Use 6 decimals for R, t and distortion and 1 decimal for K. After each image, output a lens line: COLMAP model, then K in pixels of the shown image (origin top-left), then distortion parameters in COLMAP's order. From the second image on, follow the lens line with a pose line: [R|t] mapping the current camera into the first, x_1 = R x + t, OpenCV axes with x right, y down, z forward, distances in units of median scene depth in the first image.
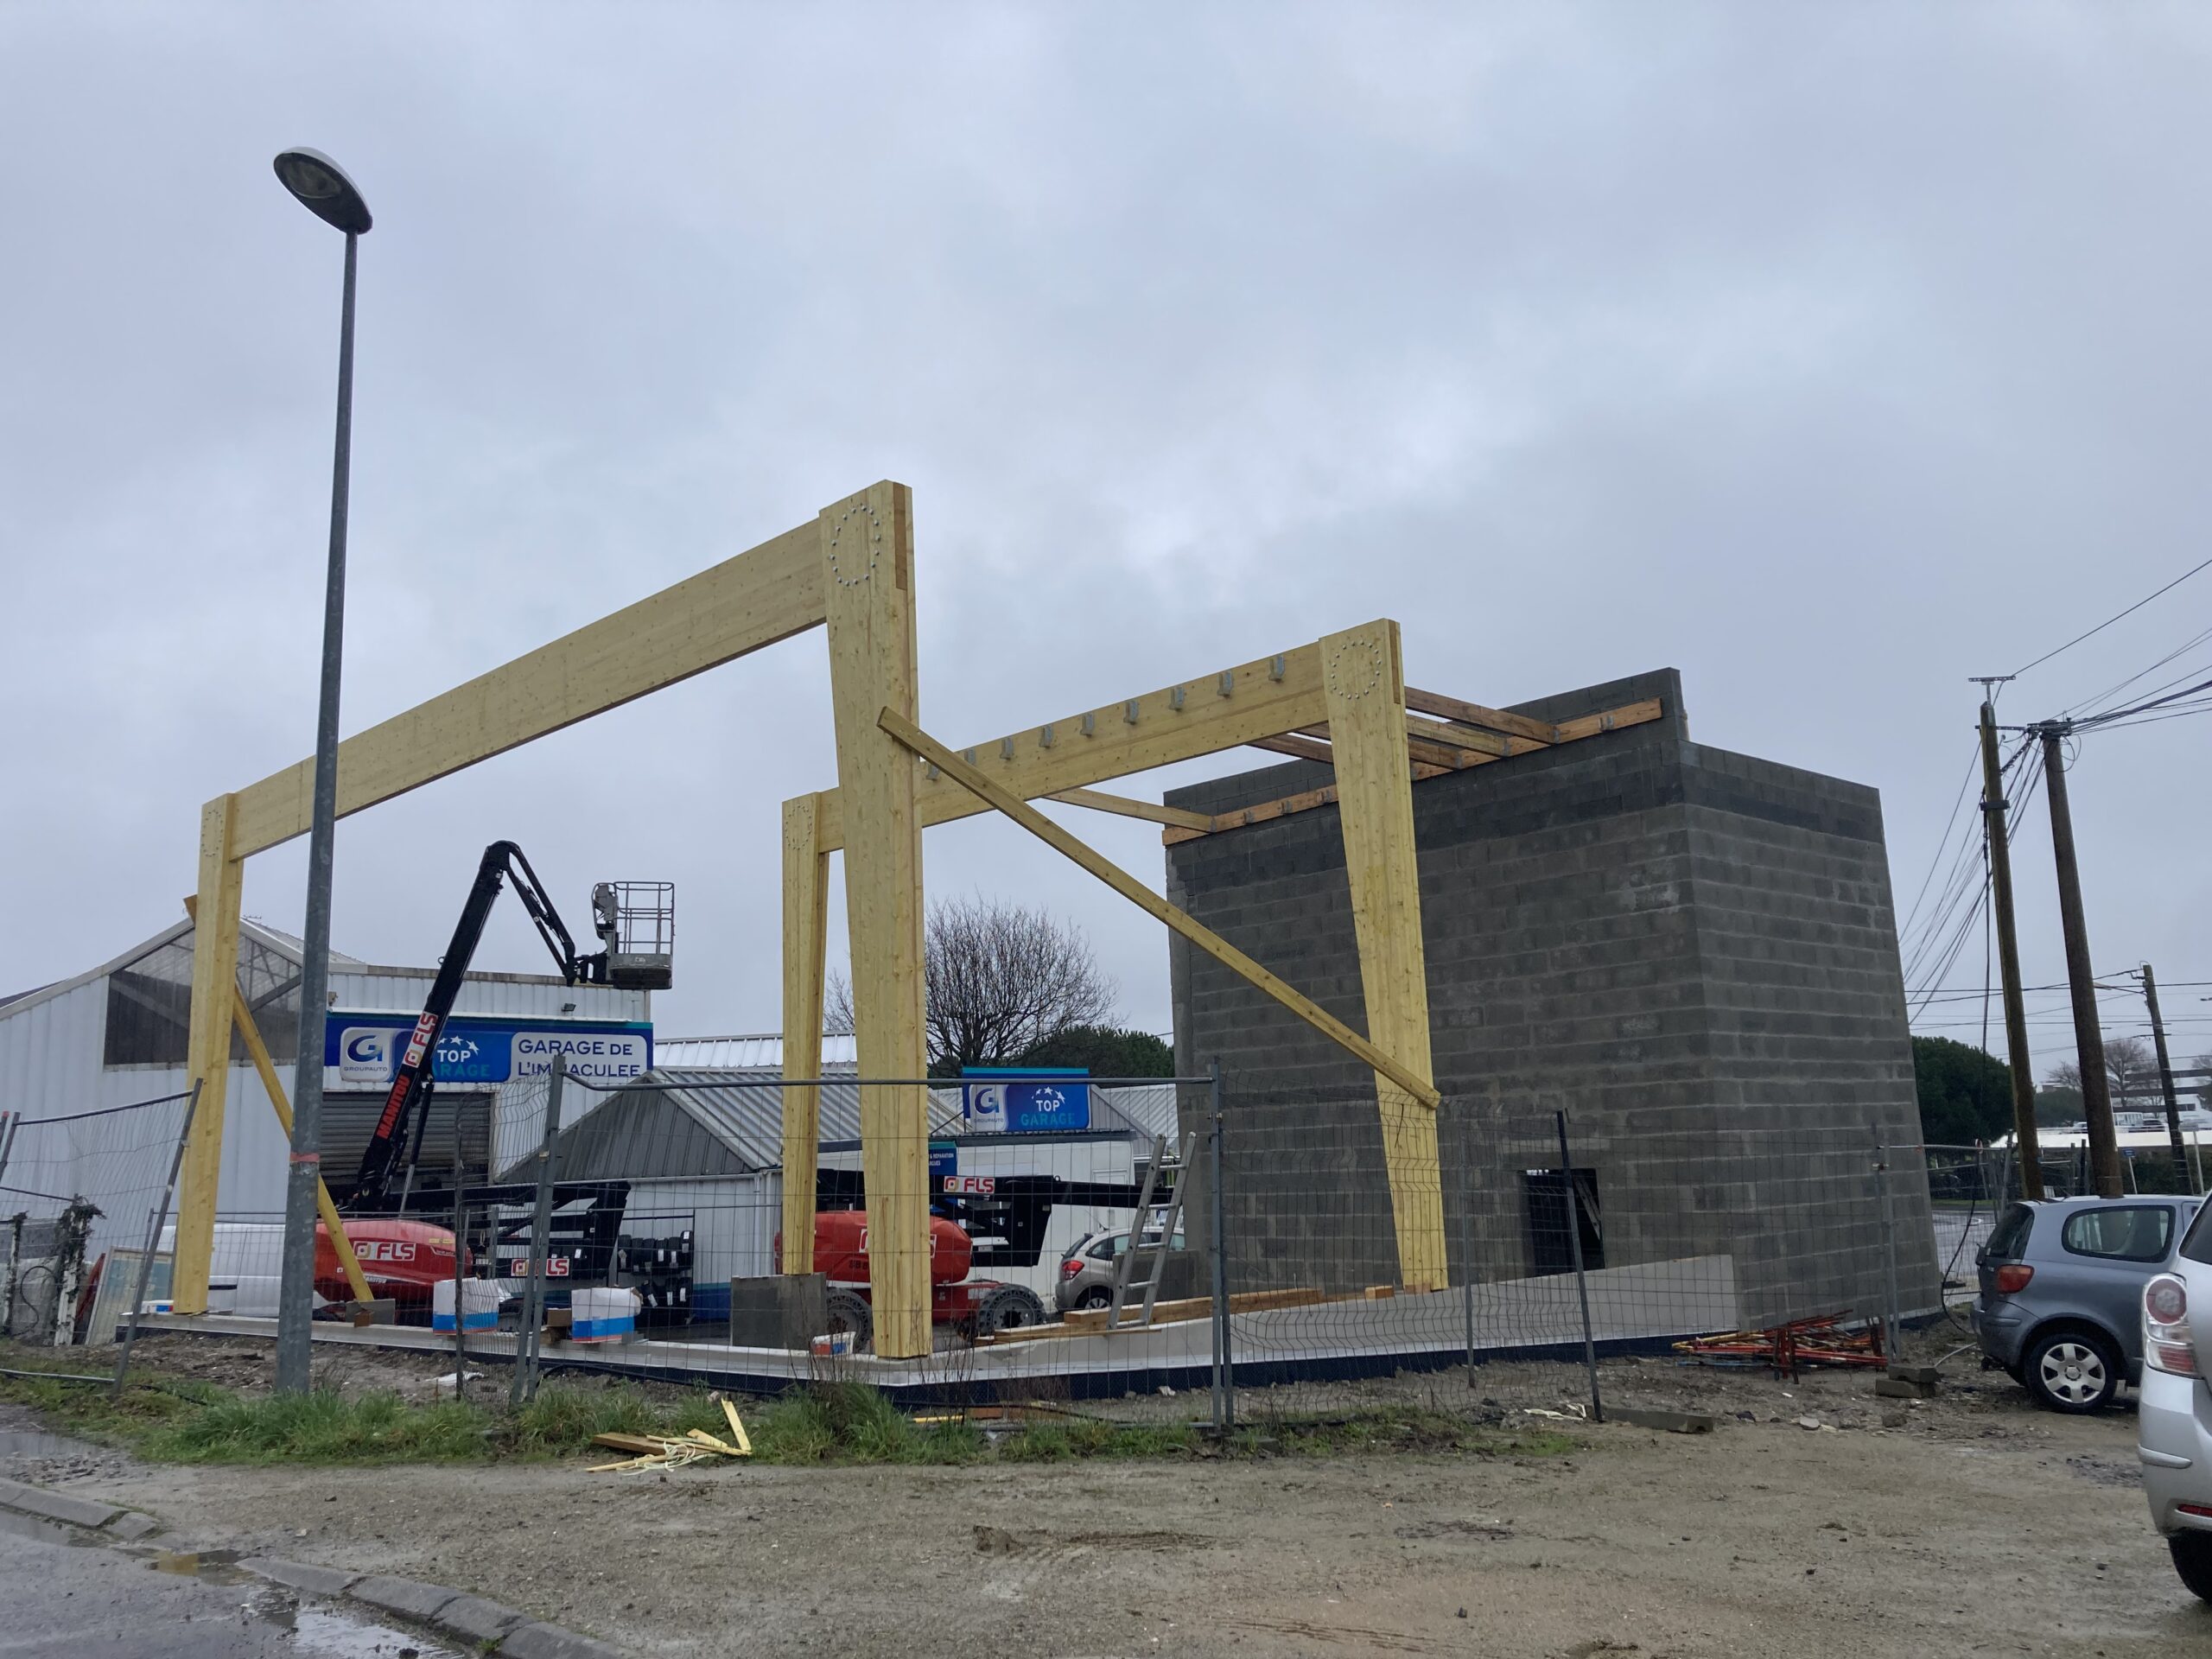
lens RADIAL K [[1850.6, 0, 1106.0], [0, 1850.6, 829.5], [0, 0, 1]] dist [0.099806, -0.217661]
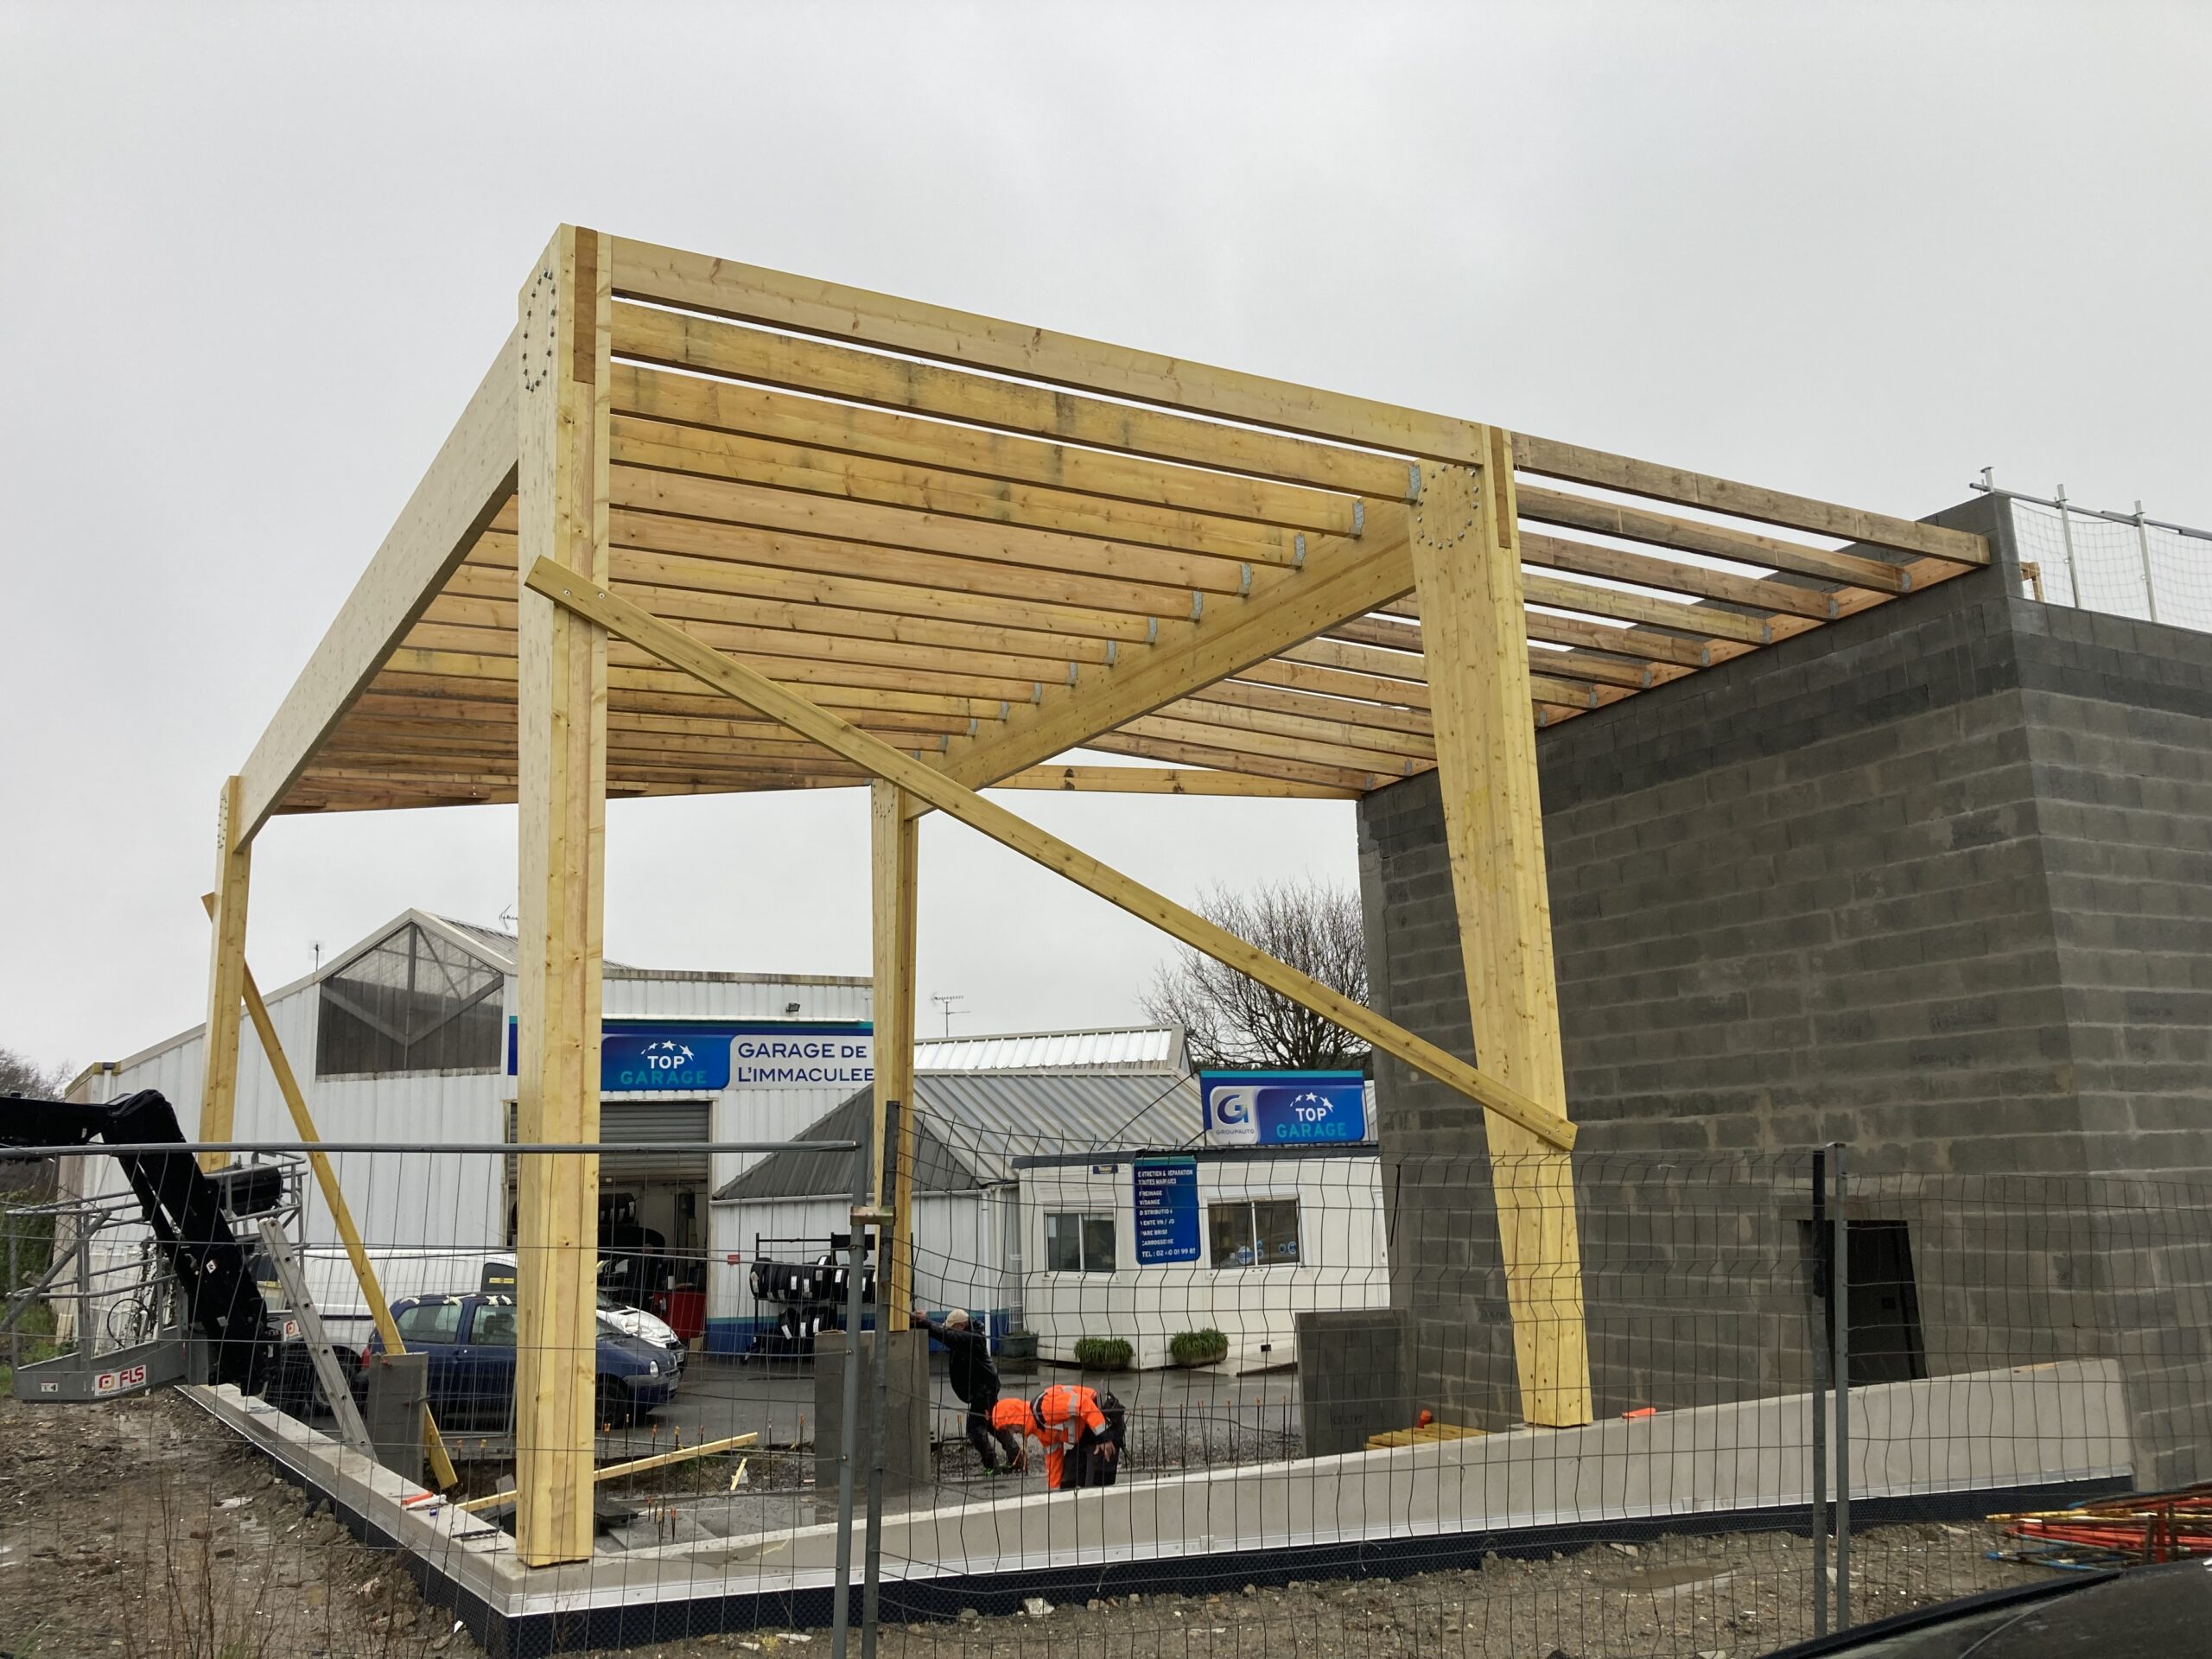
lens RADIAL K [[1841.3, 0, 1106.0], [0, 1841.3, 829.5], [0, 0, 1]] dist [0.039180, 0.002722]
pose [[0.971495, -0.038604, -0.233898, 0.138391], [0.039543, 0.999218, -0.000673, 0.023935], [0.233741, -0.008595, 0.972261, 0.253728]]
